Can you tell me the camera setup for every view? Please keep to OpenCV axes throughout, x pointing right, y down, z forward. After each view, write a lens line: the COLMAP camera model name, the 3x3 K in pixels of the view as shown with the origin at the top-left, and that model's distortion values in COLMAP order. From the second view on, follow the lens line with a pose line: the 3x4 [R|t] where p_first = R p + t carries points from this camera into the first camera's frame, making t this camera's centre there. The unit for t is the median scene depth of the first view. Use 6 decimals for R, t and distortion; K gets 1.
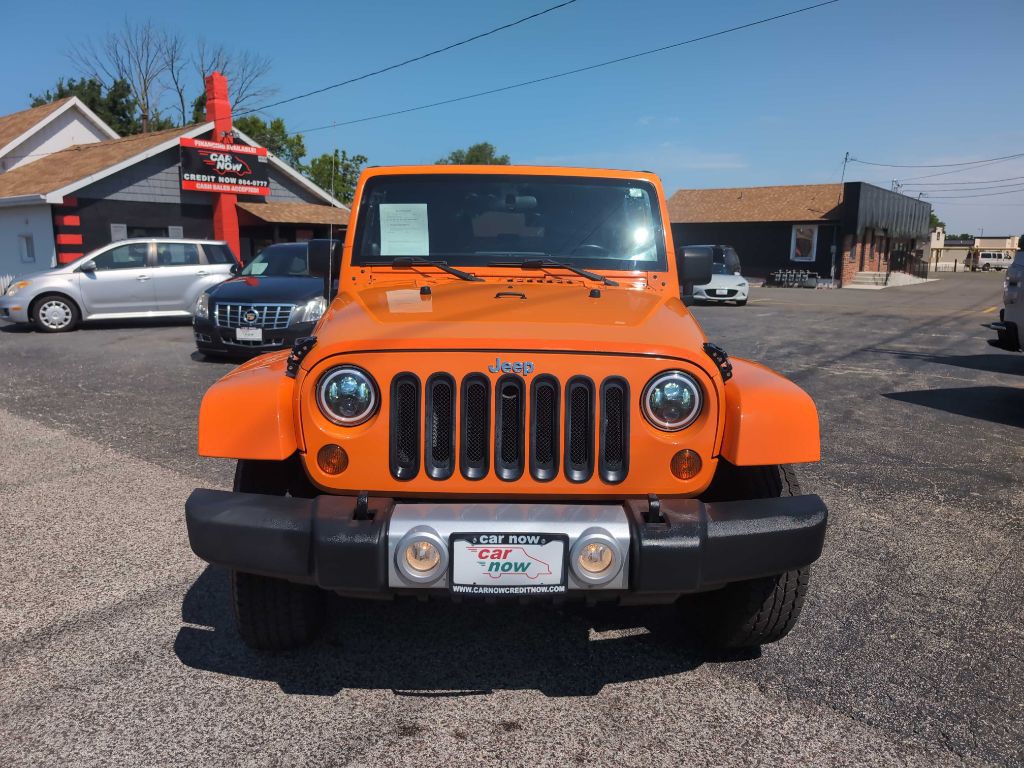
lens RADIAL K [[738.8, 0, 514.3], [0, 738.8, 393.9], [0, 0, 1]] dist [0.016373, -0.011296]
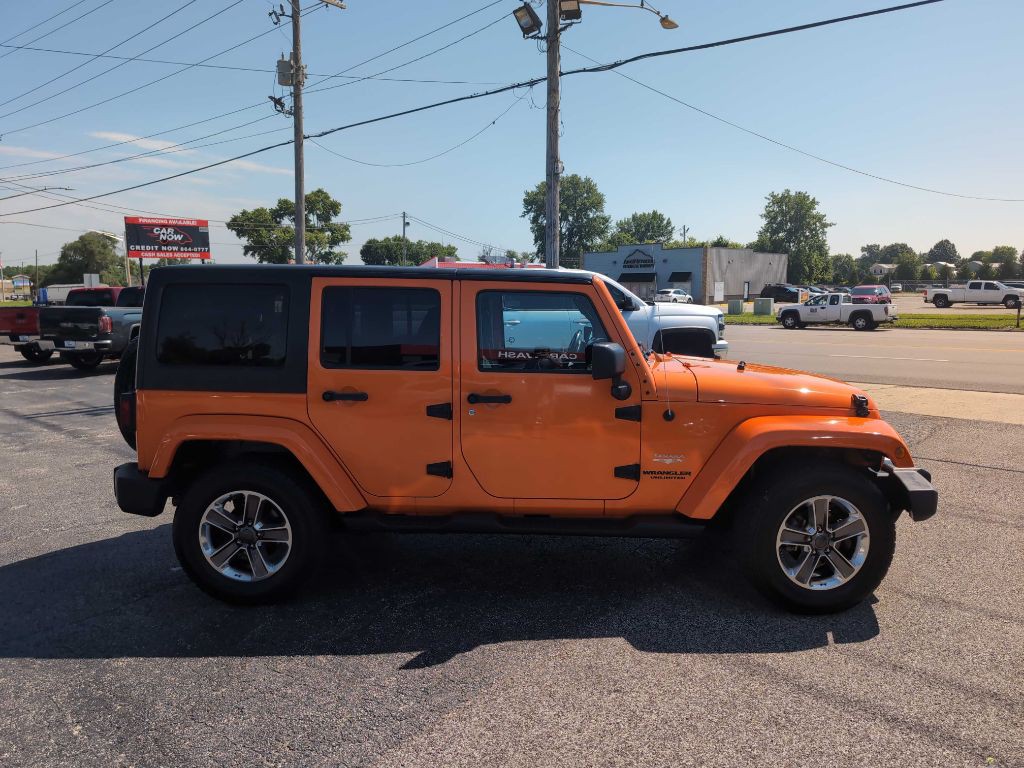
lens RADIAL K [[738.8, 0, 525.1], [0, 738.8, 380.9], [0, 0, 1]] dist [0.016373, -0.011296]
pose [[0.059287, -0.138416, 0.988598, -1.015384], [0.199693, 0.971967, 0.124112, -0.239272], [-0.978063, 0.190057, 0.085266, 0.796620]]
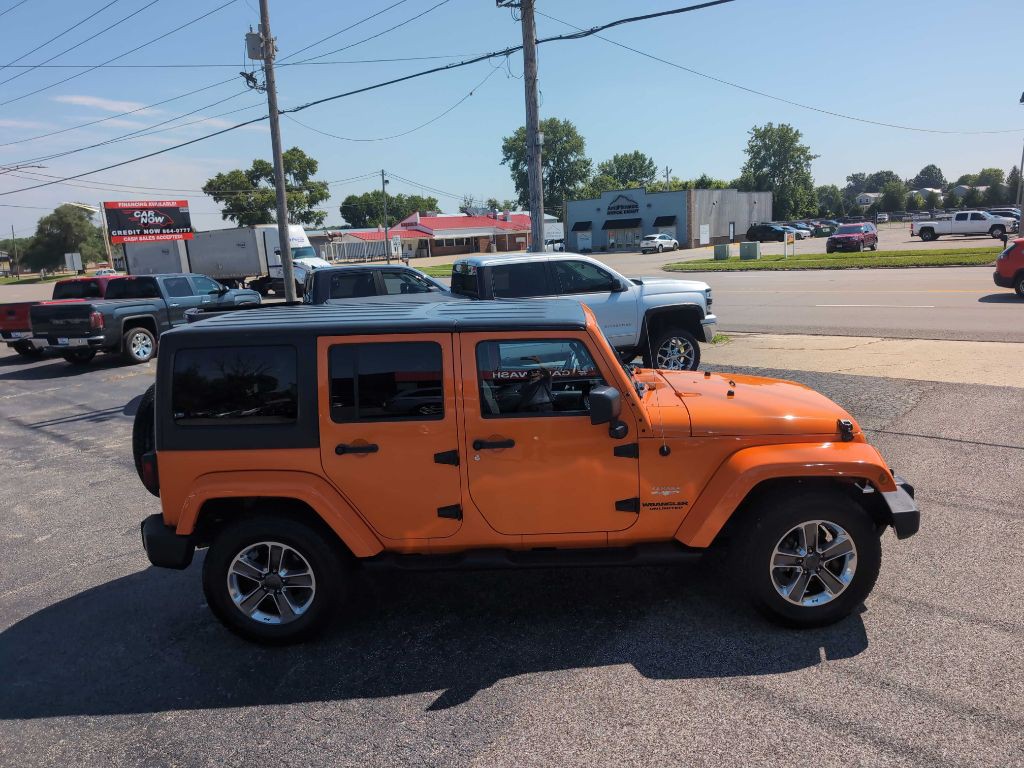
lens RADIAL K [[738.8, 0, 517.7], [0, 738.8, 377.4], [0, 0, 1]] dist [0.016373, -0.011296]
pose [[0.046333, -0.205872, 0.977481, -1.036533], [0.249955, 0.949793, 0.188192, -0.359401], [-0.967148, 0.235607, 0.095465, 0.780651]]
